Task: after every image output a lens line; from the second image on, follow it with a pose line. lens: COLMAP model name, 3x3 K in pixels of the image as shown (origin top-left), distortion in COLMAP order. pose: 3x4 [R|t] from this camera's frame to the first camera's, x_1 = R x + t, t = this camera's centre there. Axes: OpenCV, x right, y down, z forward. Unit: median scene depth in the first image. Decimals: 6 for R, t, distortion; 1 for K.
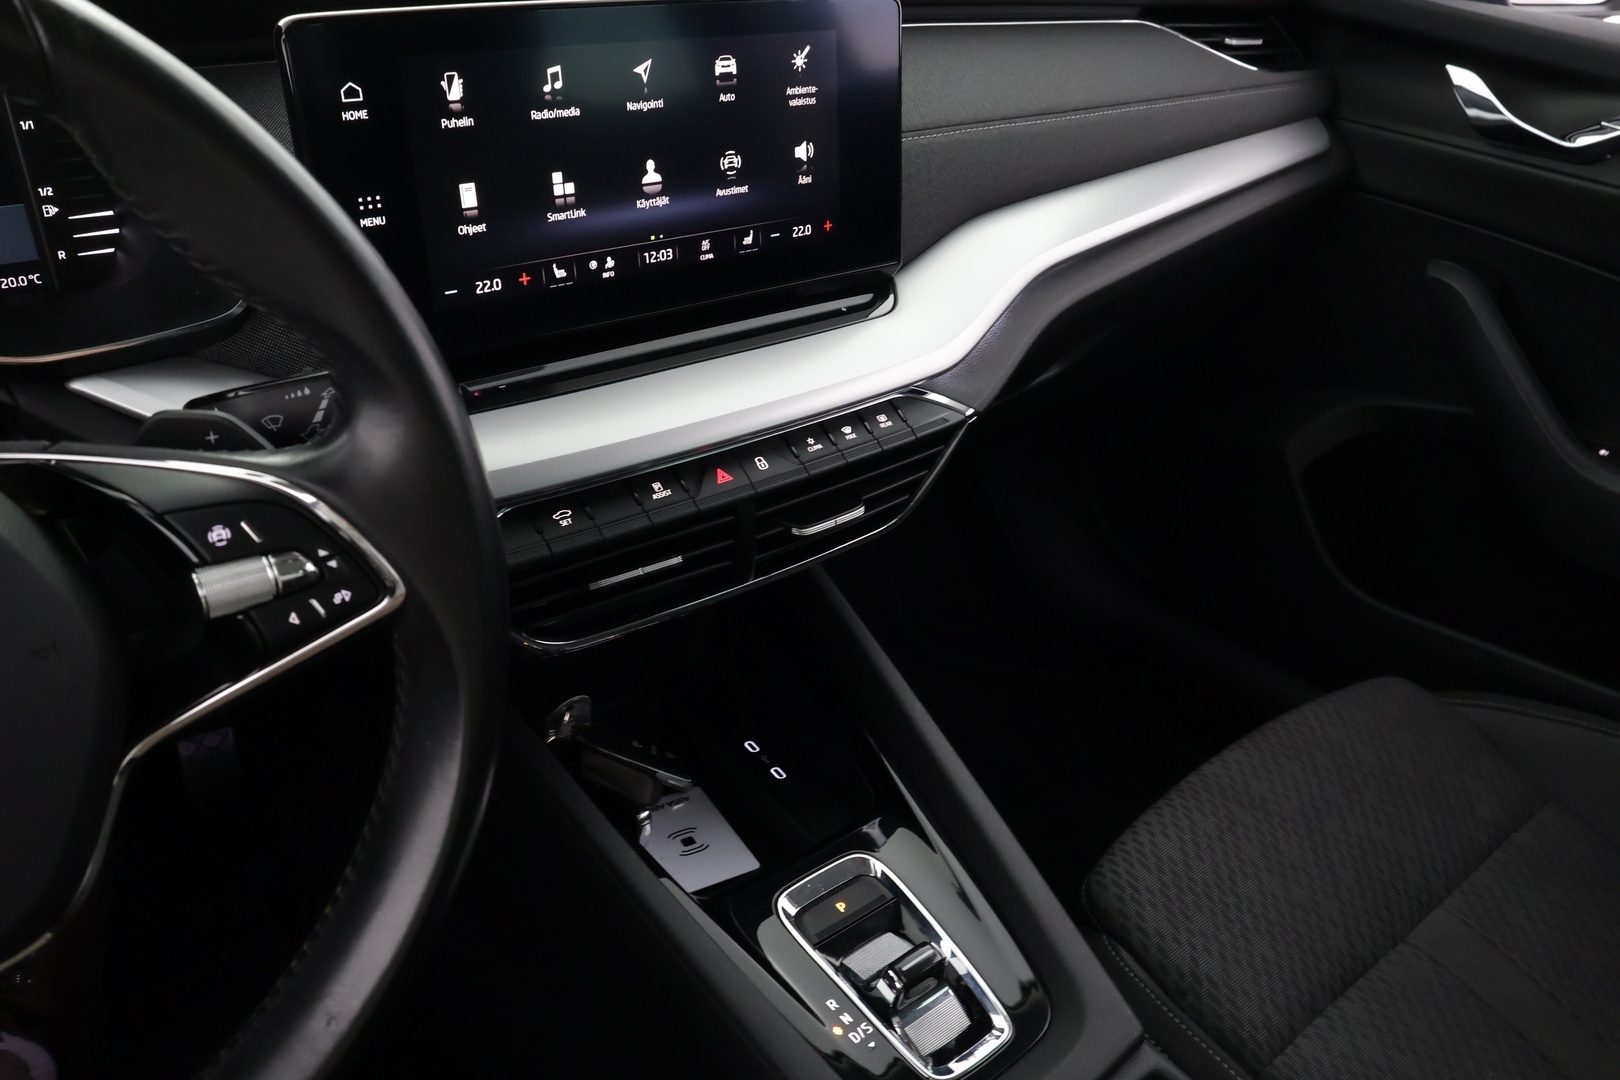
lens RADIAL K [[1267.9, 0, 804.5], [0, 1267.9, 539.7], [0, 0, 1]] dist [0.001120, -0.001462]
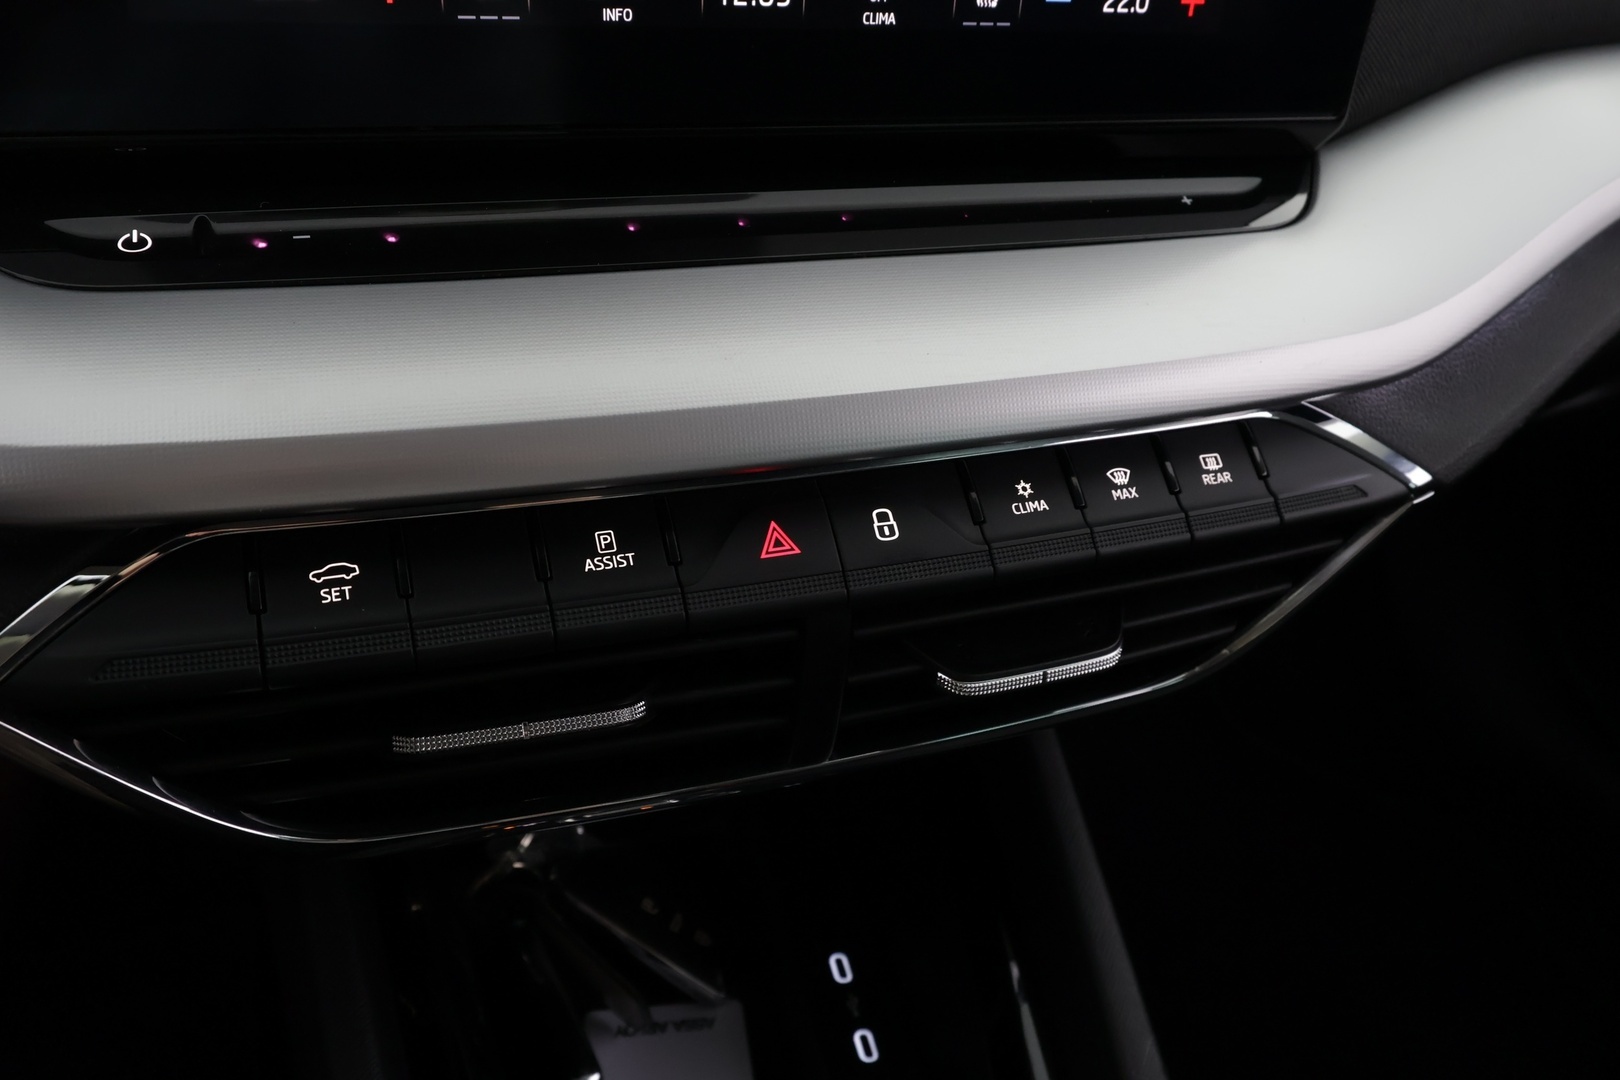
lens RADIAL K [[1281.1, 0, 810.0], [0, 1281.1, 540.0], [0, 0, 1]] dist [0.005476, -0.005934]
pose [[0.944878, 0.226811, -0.236140, 0.041929], [-0.206193, 0.972426, 0.108958, -0.091327], [0.254341, -0.054262, 0.965591, 0.548799]]
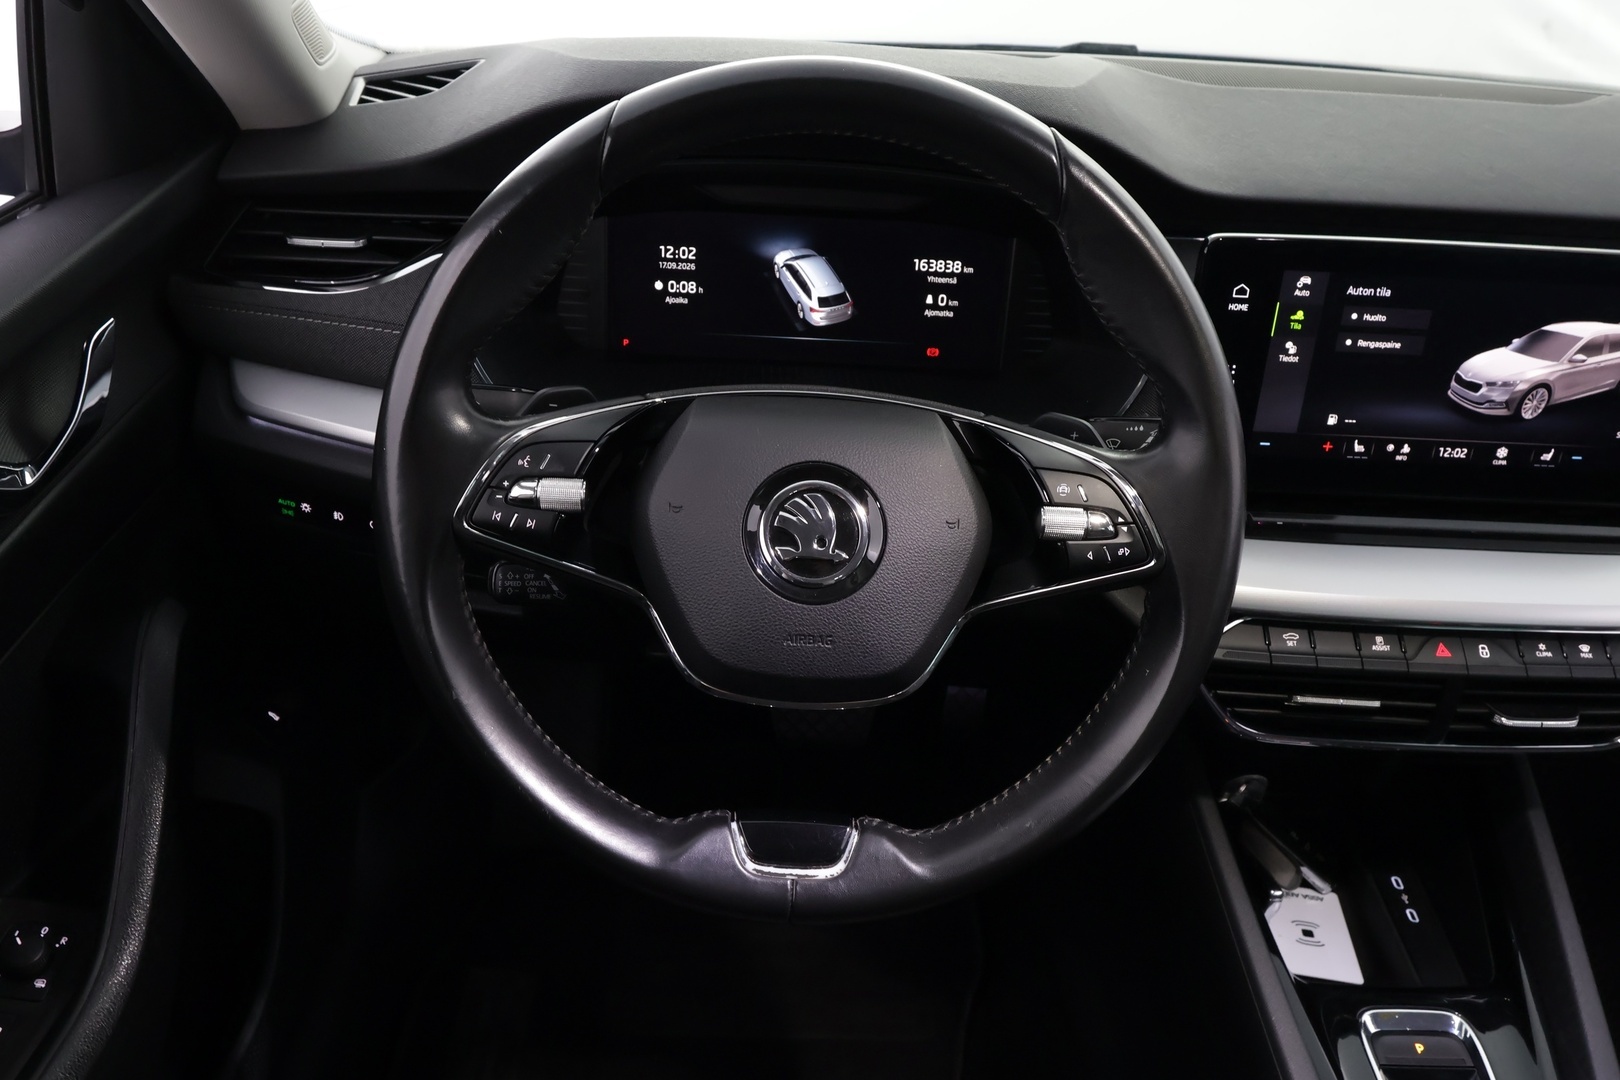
lens RADIAL K [[1267.9, 0, 804.5], [0, 1267.9, 539.7], [0, 0, 1]] dist [0.001120, -0.001462]
pose [[0.784437, 0.307881, -0.538394, 0.065179], [-0.317529, 0.945052, 0.077791, -0.047032], [0.532761, 0.109934, 0.839095, -0.267605]]
